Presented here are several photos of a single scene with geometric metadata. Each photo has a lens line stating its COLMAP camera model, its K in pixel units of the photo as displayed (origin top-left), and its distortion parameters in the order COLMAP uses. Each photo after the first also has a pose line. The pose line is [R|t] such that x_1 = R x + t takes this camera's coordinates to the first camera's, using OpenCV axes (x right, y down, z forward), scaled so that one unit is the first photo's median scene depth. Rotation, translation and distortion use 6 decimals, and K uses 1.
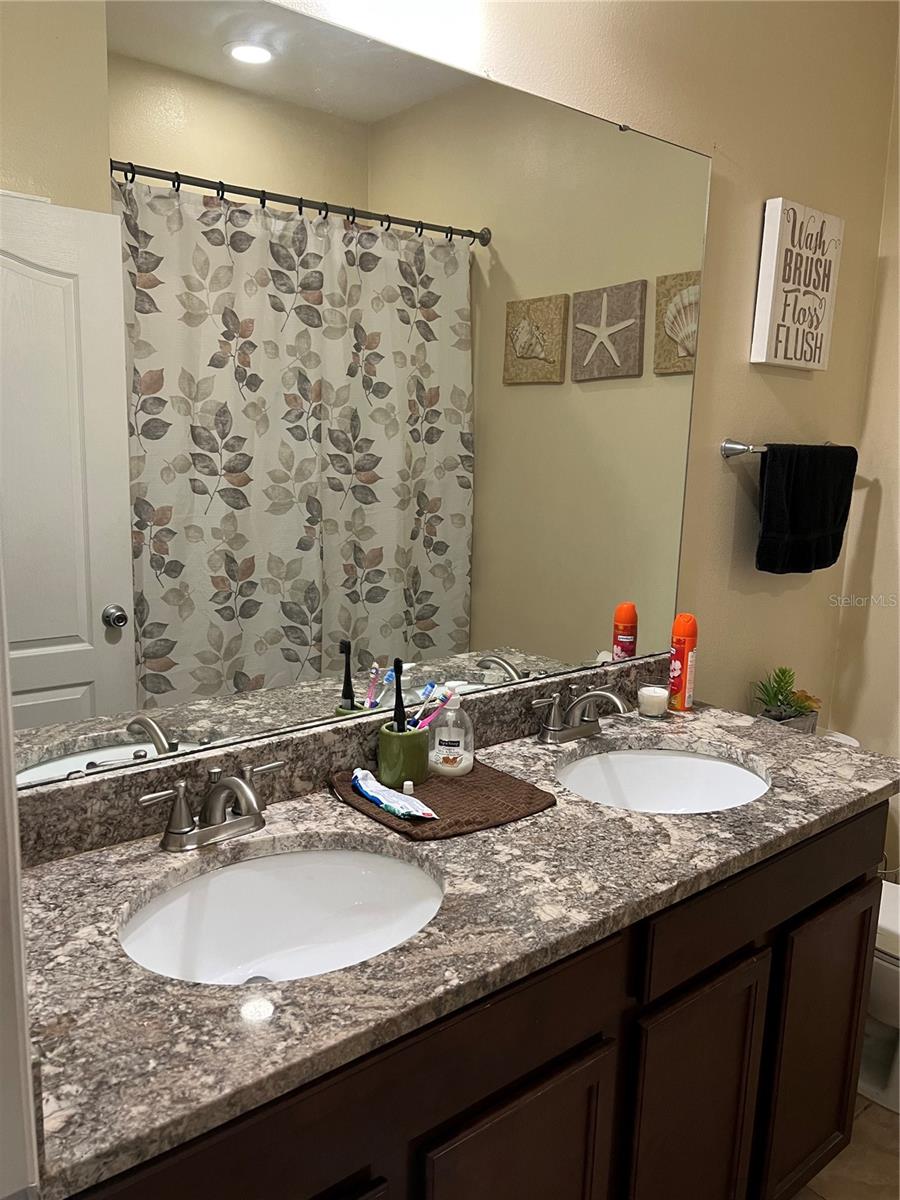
lens RADIAL K [[899.3, 0, 451.1], [0, 899.3, 607.4], [0, 0, 1]] dist [0.018885, -0.018233]
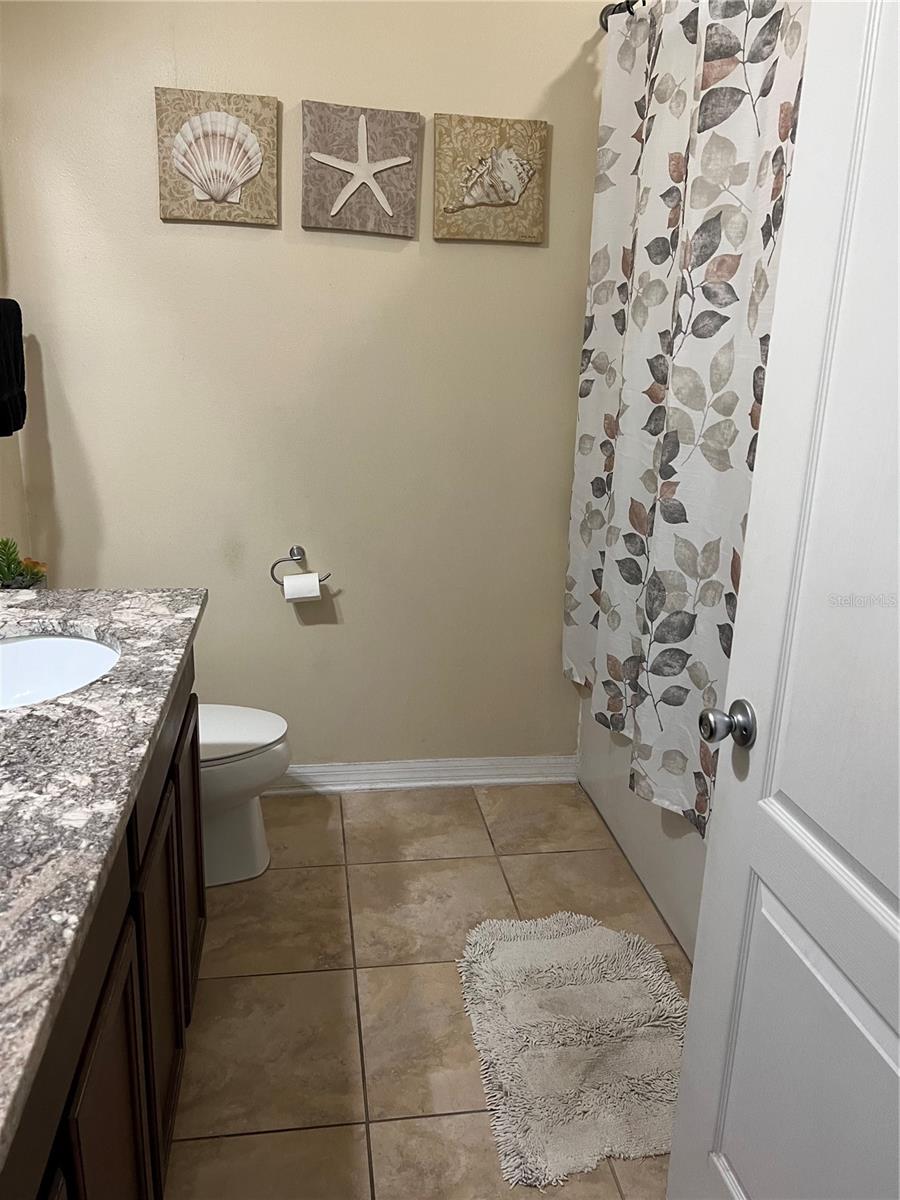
lens RADIAL K [[899.3, 0, 452.1], [0, 899.3, 591.8], [0, 0, 1]] dist [0.018885, -0.018233]
pose [[0.491489, -0.246586, 0.835245, -0.332797], [0.139343, 0.968988, 0.204075, -0.012207], [-0.859664, 0.016085, 0.510606, 0.168712]]
